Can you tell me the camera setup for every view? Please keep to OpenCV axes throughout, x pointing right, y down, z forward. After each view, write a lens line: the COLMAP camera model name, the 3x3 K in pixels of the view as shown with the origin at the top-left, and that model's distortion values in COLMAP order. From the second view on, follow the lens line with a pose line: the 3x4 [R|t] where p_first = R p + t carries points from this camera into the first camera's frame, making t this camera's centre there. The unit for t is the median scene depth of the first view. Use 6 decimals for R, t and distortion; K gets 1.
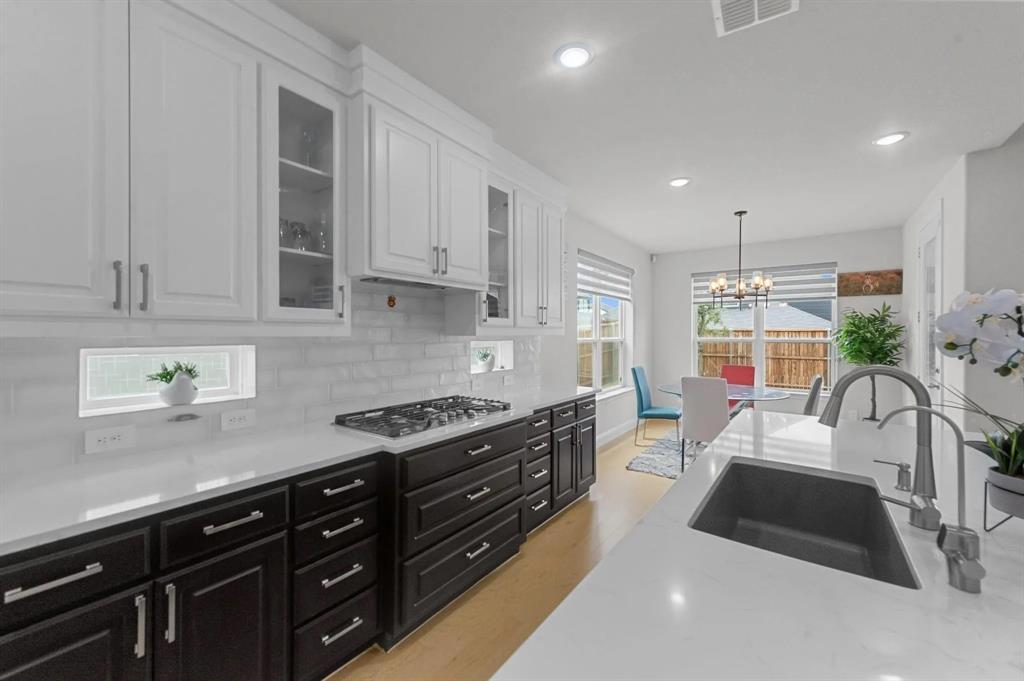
lens RADIAL K [[404.1, 0, 513.9], [0, 404.1, 334.5], [0, 0, 1]] dist [0.002851, 0.000322]
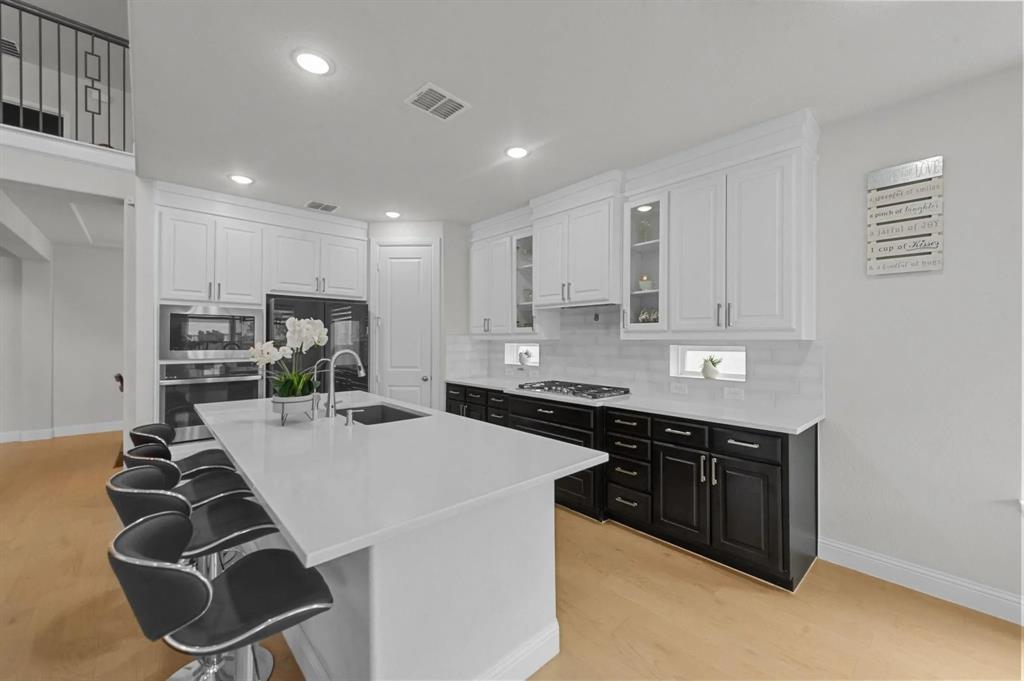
lens RADIAL K [[404.1, 0, 515.8], [0, 404.1, 332.9], [0, 0, 1]] dist [0.002851, 0.000322]
pose [[-0.187706, -0.020925, -0.982002, 1.553830], [-0.008635, 0.999770, -0.019653, 0.013113], [0.982187, 0.004791, -0.187843, 1.229183]]
